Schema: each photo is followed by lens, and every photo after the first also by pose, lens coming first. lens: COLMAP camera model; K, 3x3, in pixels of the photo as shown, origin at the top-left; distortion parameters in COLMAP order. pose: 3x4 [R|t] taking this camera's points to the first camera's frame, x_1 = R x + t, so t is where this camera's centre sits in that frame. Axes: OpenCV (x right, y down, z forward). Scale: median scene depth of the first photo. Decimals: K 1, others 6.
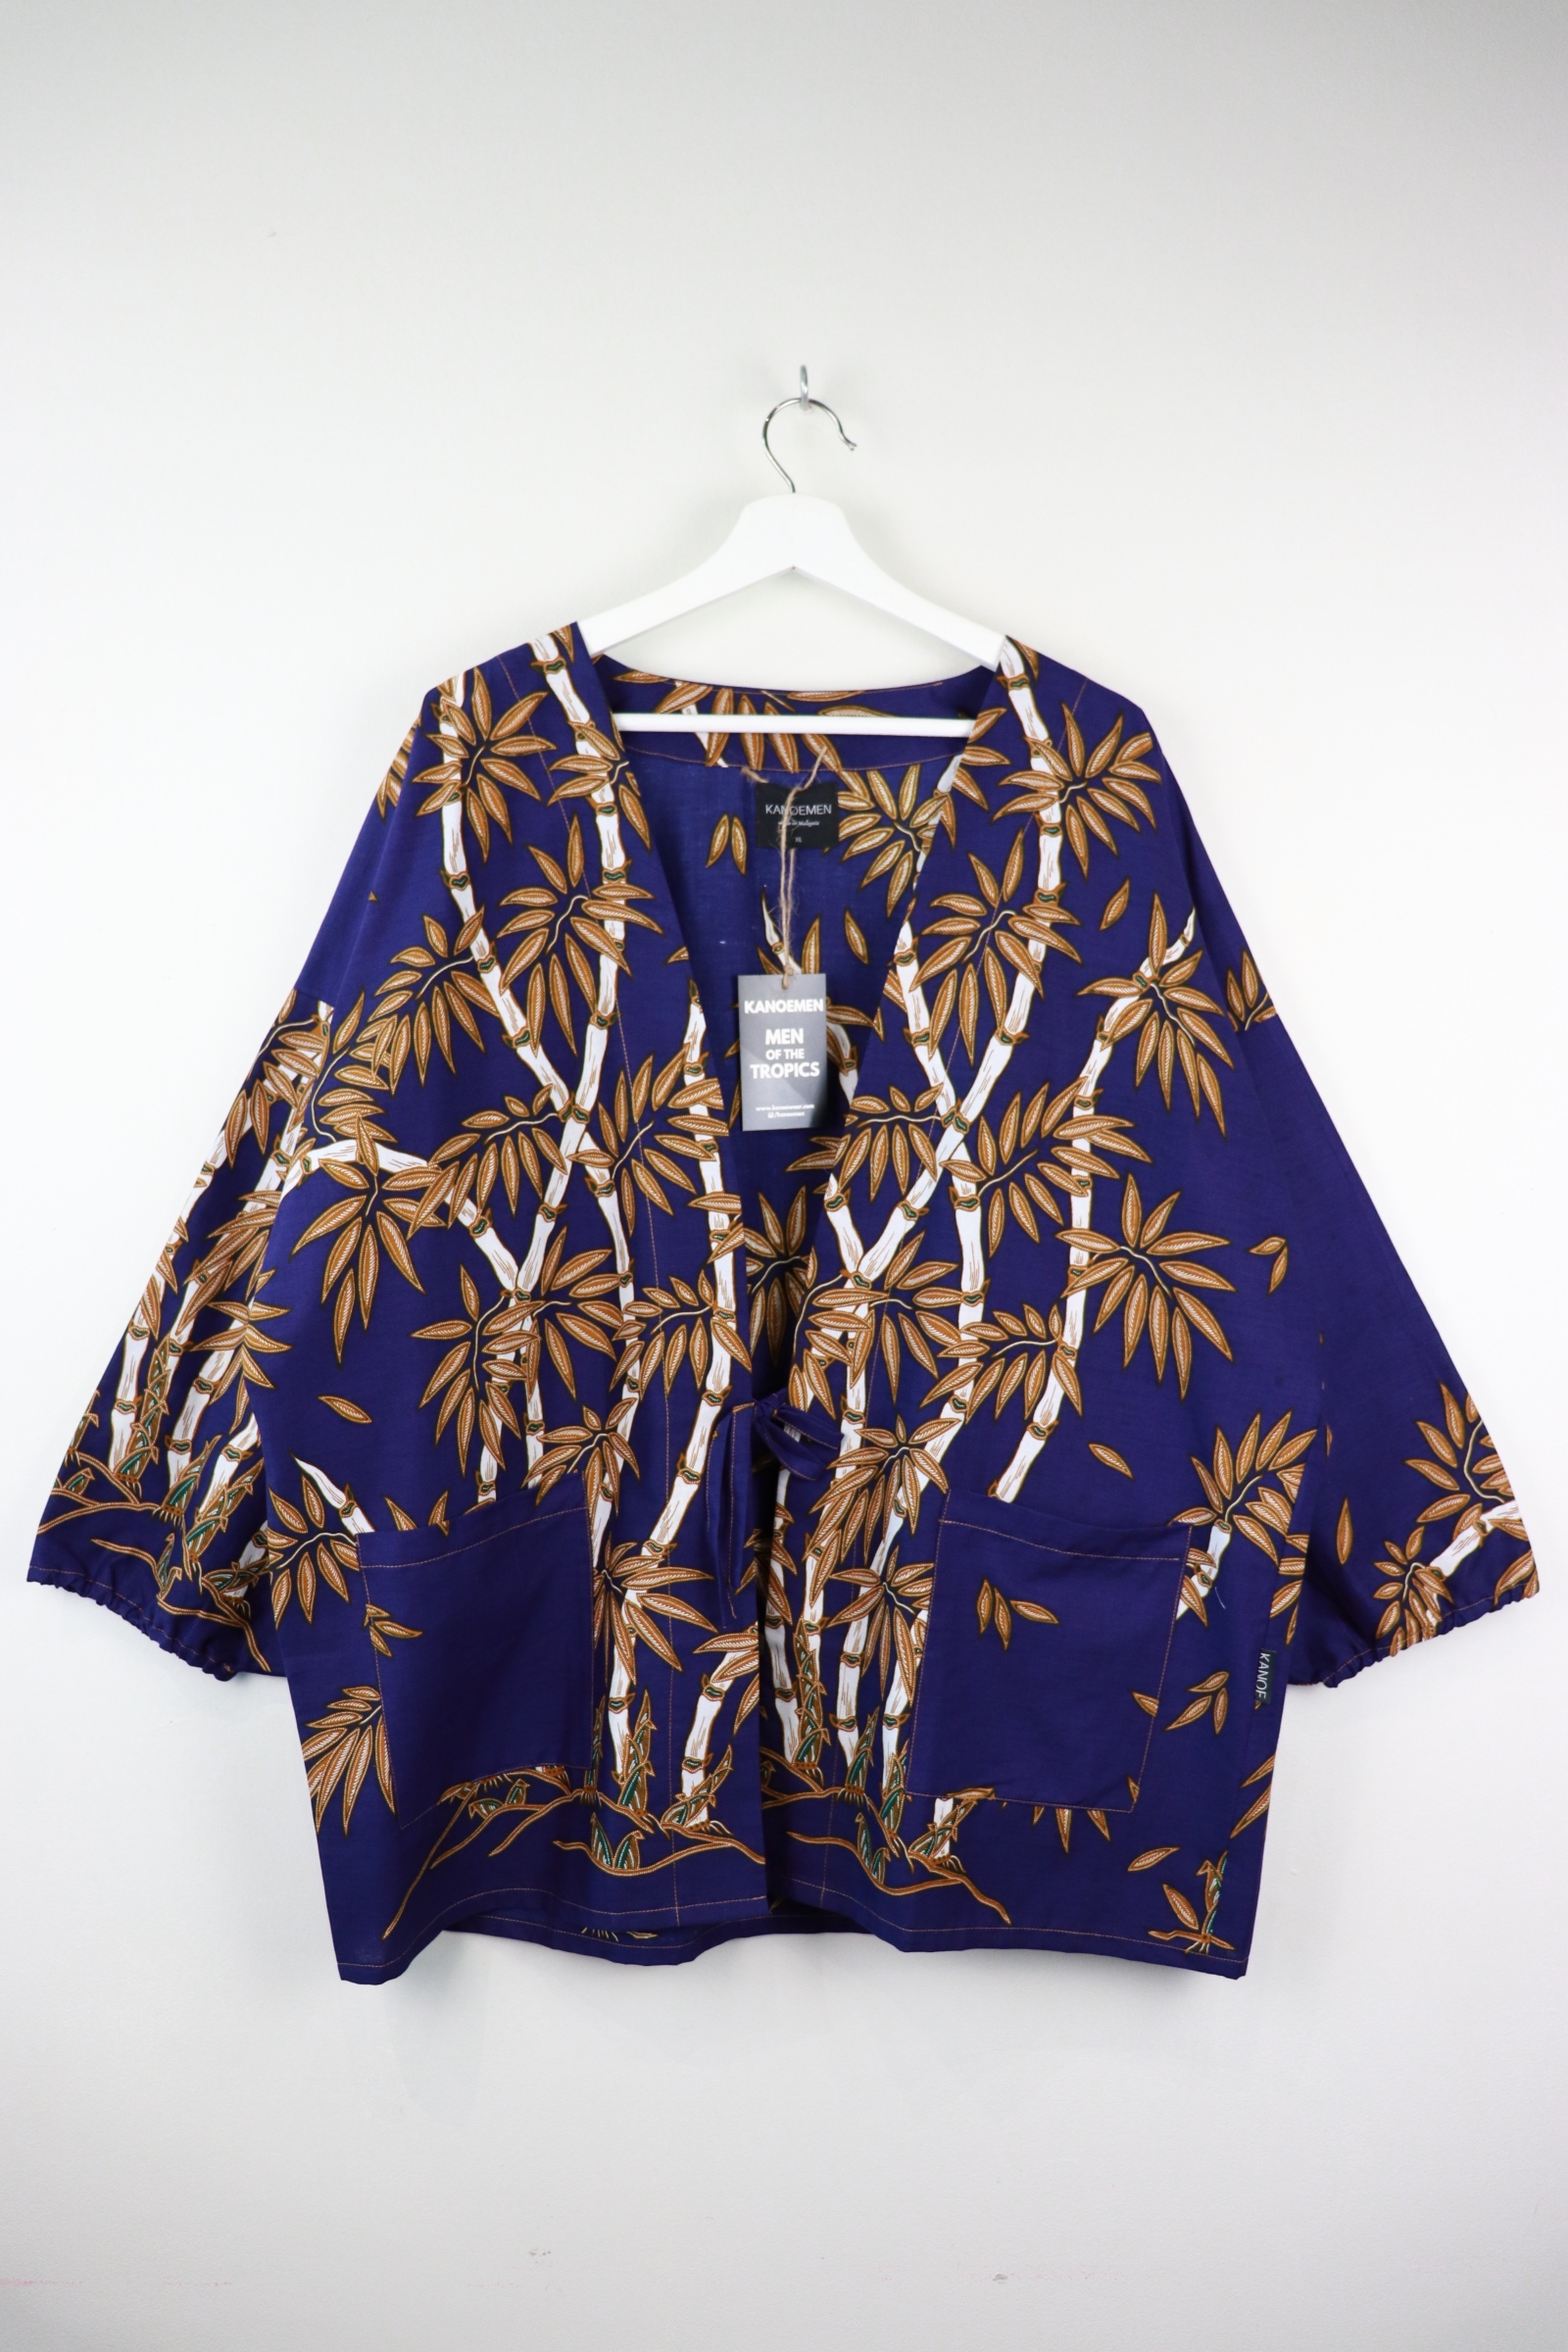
lens RADIAL K [[1973.5, 0, 761.7], [0, 1973.5, 1186.6], [0, 0, 1]] dist [-0.119858, 0.001057]
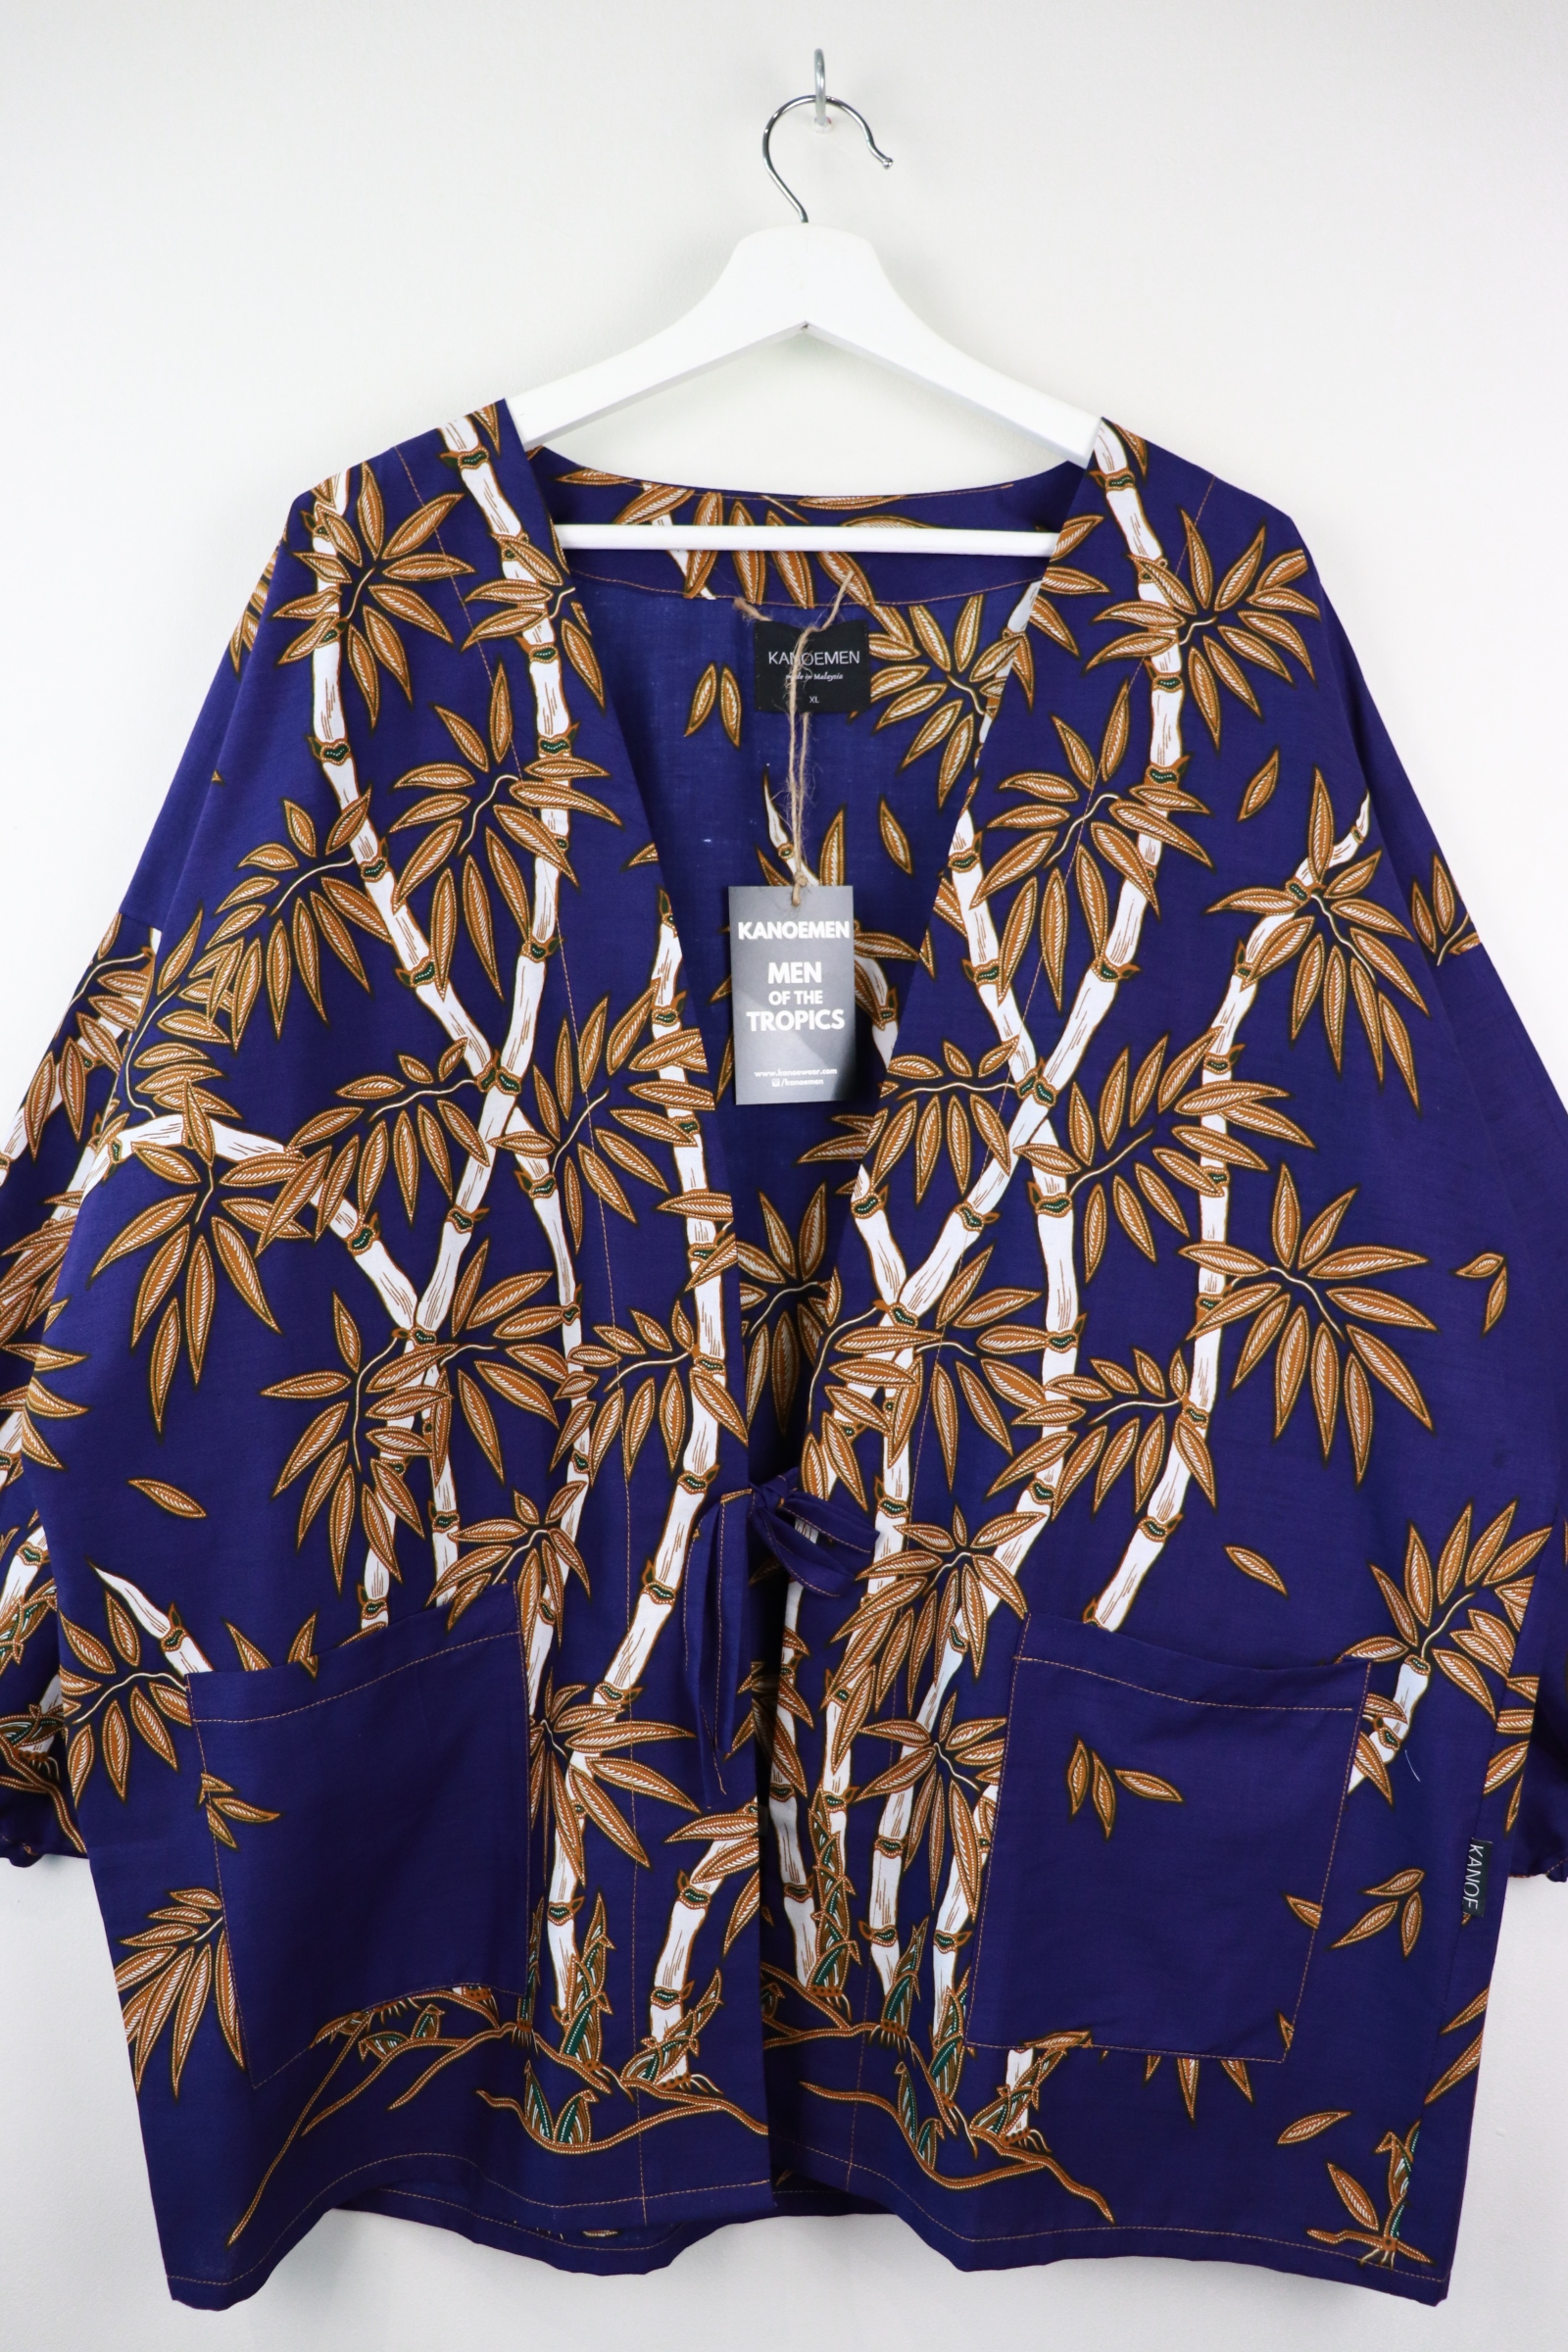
lens RADIAL K [[1973.5, 0, 761.7], [0, 1973.5, 1186.6], [0, 0, 1]] dist [-0.119858, 0.001057]
pose [[0.999780, -0.001102, -0.020955, 0.014697], [0.000721, 0.999834, -0.018183, 0.014261], [0.020972, 0.018164, 0.999615, 0.294099]]
